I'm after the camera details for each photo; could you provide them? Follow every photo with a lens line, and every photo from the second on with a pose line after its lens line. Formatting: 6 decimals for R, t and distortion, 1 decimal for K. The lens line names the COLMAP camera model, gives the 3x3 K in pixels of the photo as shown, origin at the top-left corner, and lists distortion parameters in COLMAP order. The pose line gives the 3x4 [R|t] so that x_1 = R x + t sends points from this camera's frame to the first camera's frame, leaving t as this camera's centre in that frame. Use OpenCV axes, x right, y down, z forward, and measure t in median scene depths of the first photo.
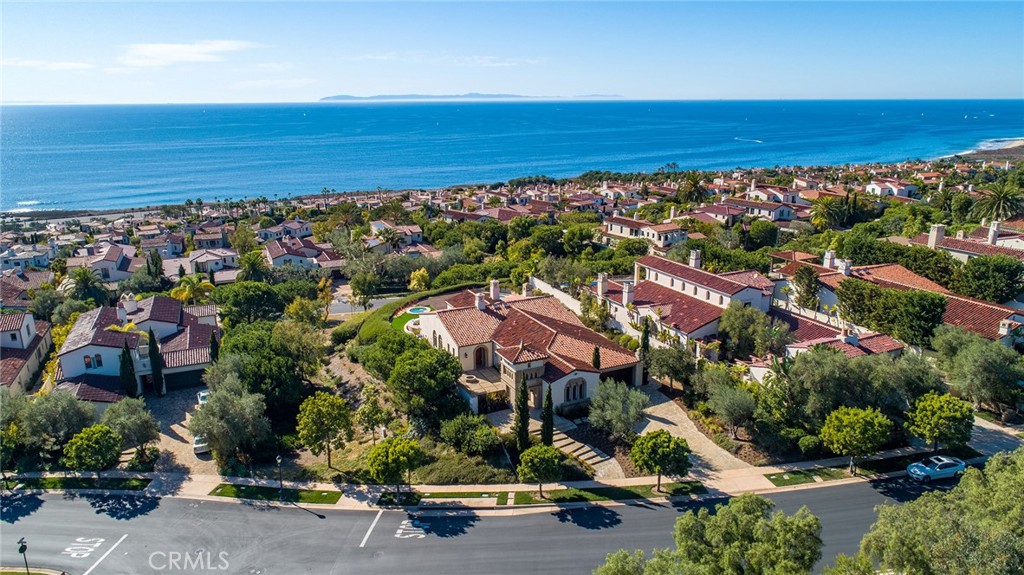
lens RADIAL K [[704.8, 0, 512.0], [0, 704.8, 287.5], [0, 0, 1]] dist [-0.003900, 0.002320]
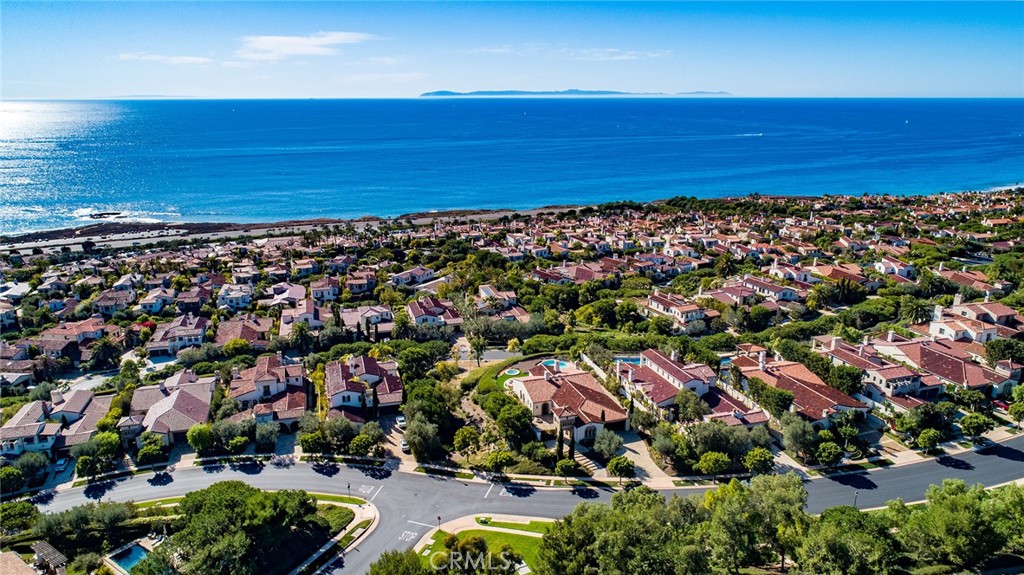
lens RADIAL K [[721.7, 0, 514.6], [0, 721.7, 263.1], [0, 0, 1]] dist [-0.002449, 0.001015]
pose [[0.991323, 0.038161, -0.125787, 0.118787], [-0.042242, 0.998659, -0.029935, -0.263645], [0.124476, 0.034989, 0.991605, -1.072651]]
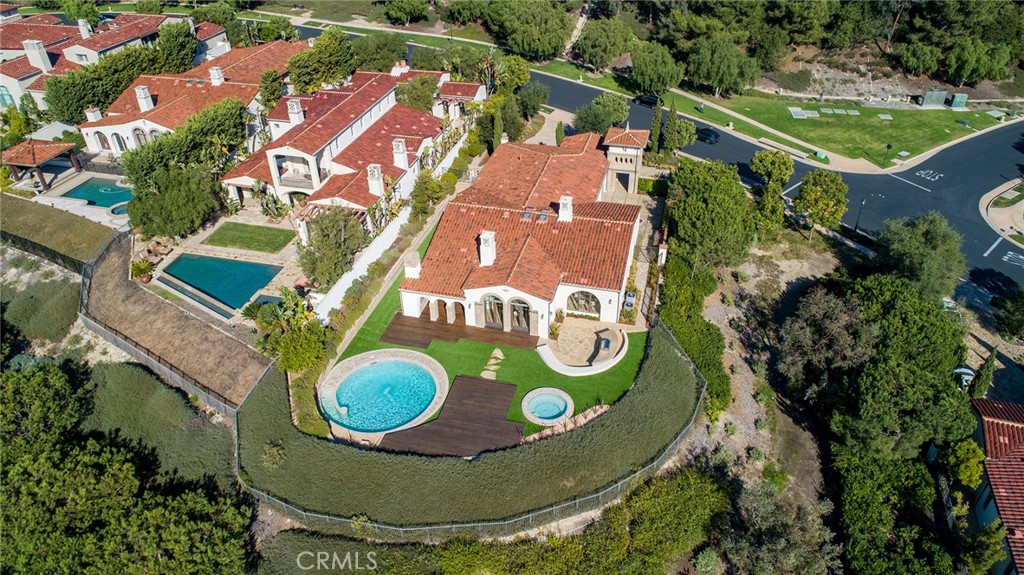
lens RADIAL K [[697.3, 0, 512.0], [0, 697.3, 287.5], [0, 0, 1]] dist [-0.007527, 0.008531]
pose [[-0.757015, -0.351975, 0.550492, -0.509525], [0.196766, 0.680593, 0.705745, -0.522194], [-0.623066, 0.642578, -0.445963, 1.745658]]
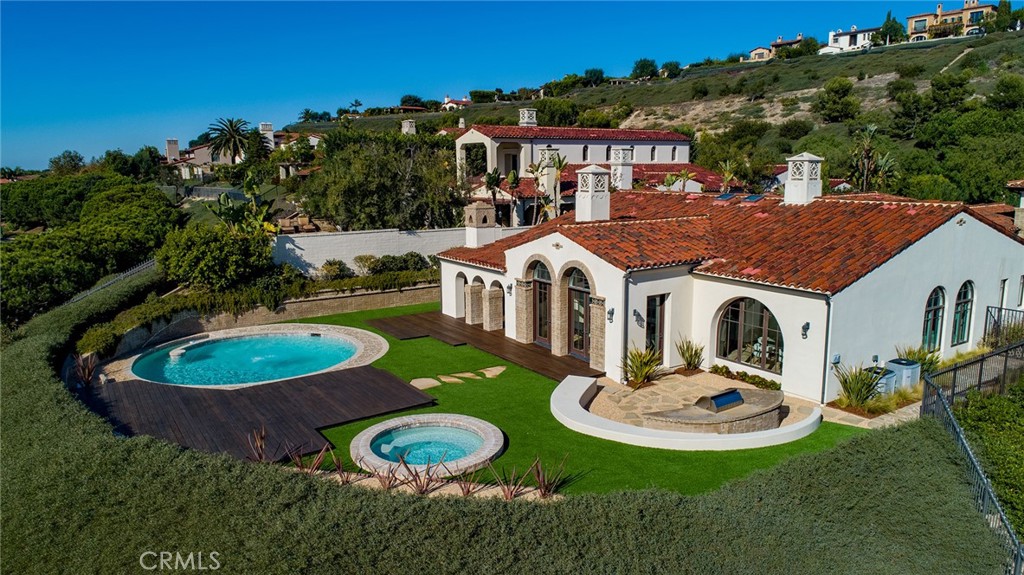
lens RADIAL K [[697.3, 0, 512.0], [0, 697.3, 287.5], [0, 0, 1]] dist [-0.007527, 0.008531]
pose [[-0.134437, -0.160476, 0.977842, -0.426483], [0.273189, 0.942555, 0.192244, -0.039420], [-0.952520, 0.292980, -0.082874, 1.469915]]
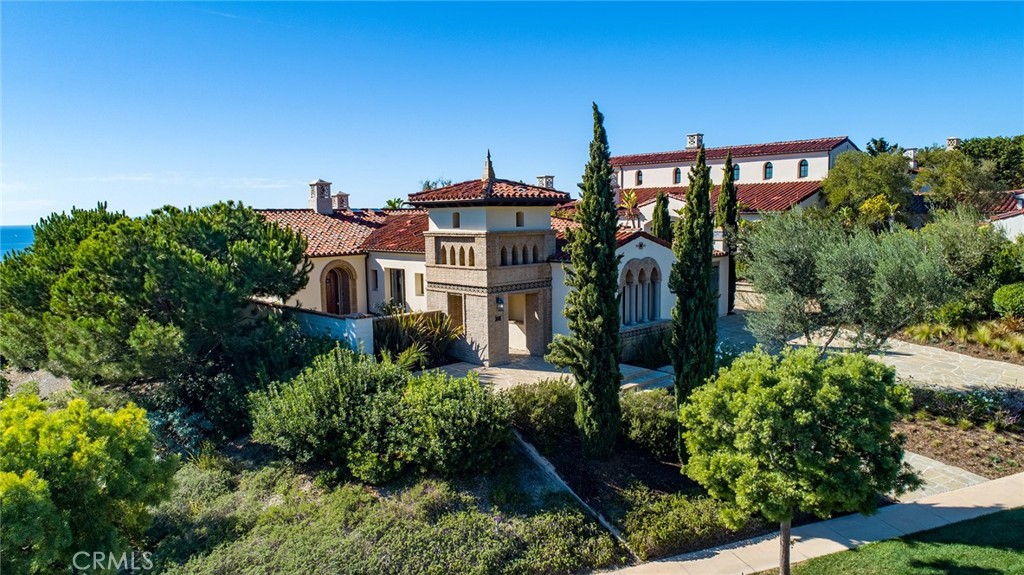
lens RADIAL K [[697.3, 0, 512.0], [0, 697.3, 287.5], [0, 0, 1]] dist [-0.007527, 0.008531]
pose [[0.950862, -0.036404, 0.307468, -0.085007], [0.087979, 0.983896, -0.155588, 0.197225], [-0.296852, 0.174993, 0.938752, 0.697987]]
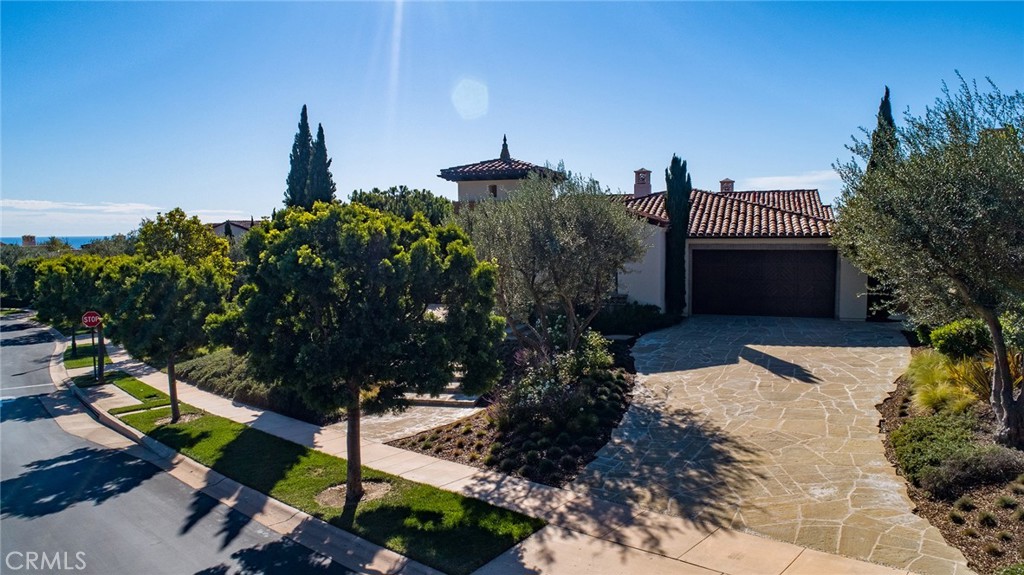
lens RADIAL K [[697.3, 0, 512.0], [0, 697.3, 287.5], [0, 0, 1]] dist [-0.007527, 0.008531]
pose [[0.698661, 0.062341, -0.712732, 0.328783], [-0.186799, 0.977537, -0.097609, 0.204479], [0.690636, 0.201333, 0.694612, 0.748239]]
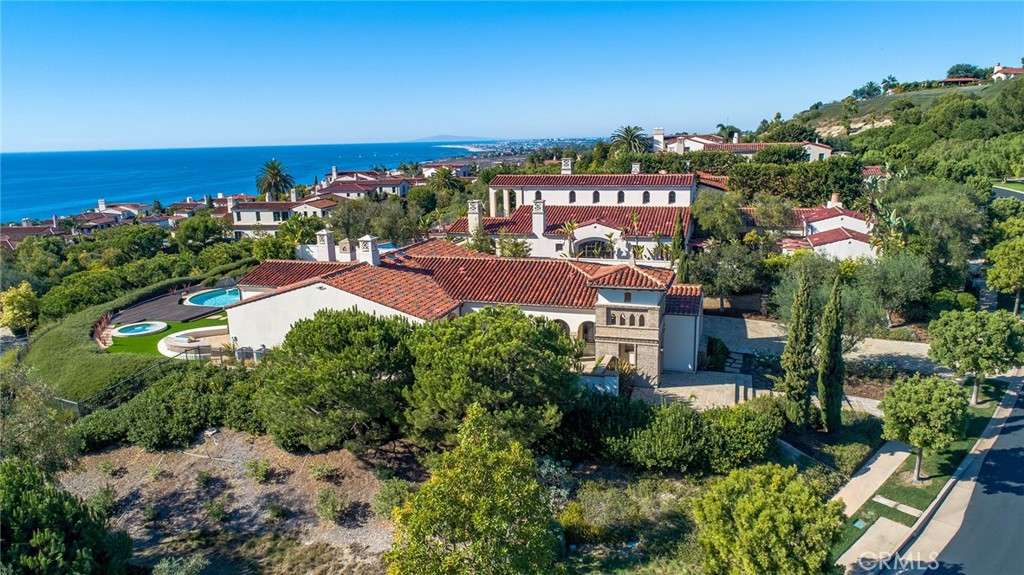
lens RADIAL K [[697.3, 0, 512.0], [0, 697.3, 287.5], [0, 0, 1]] dist [-0.007527, 0.008531]
pose [[0.688006, -0.159933, 0.707863, -0.435236], [0.207689, 0.978008, 0.019107, 0.073621], [-0.695351, 0.133870, 0.706092, 0.710010]]
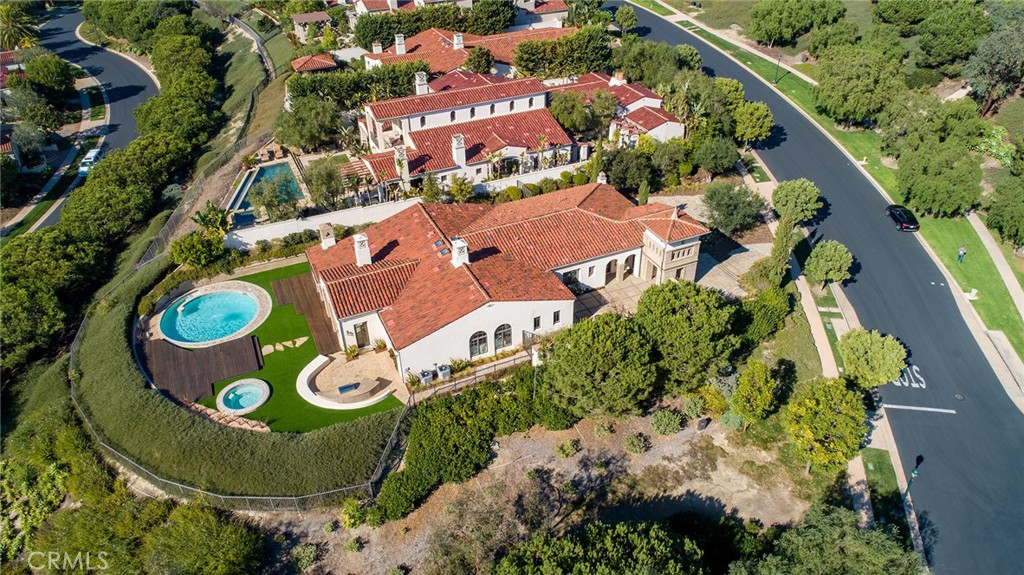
lens RADIAL K [[697.3, 0, 512.0], [0, 697.3, 287.5], [0, 0, 1]] dist [-0.007527, 0.008531]
pose [[0.022410, -0.560200, 0.828054, -0.716766], [0.279606, 0.798722, 0.532789, -0.340494], [-0.959853, 0.219589, 0.174535, 1.083390]]
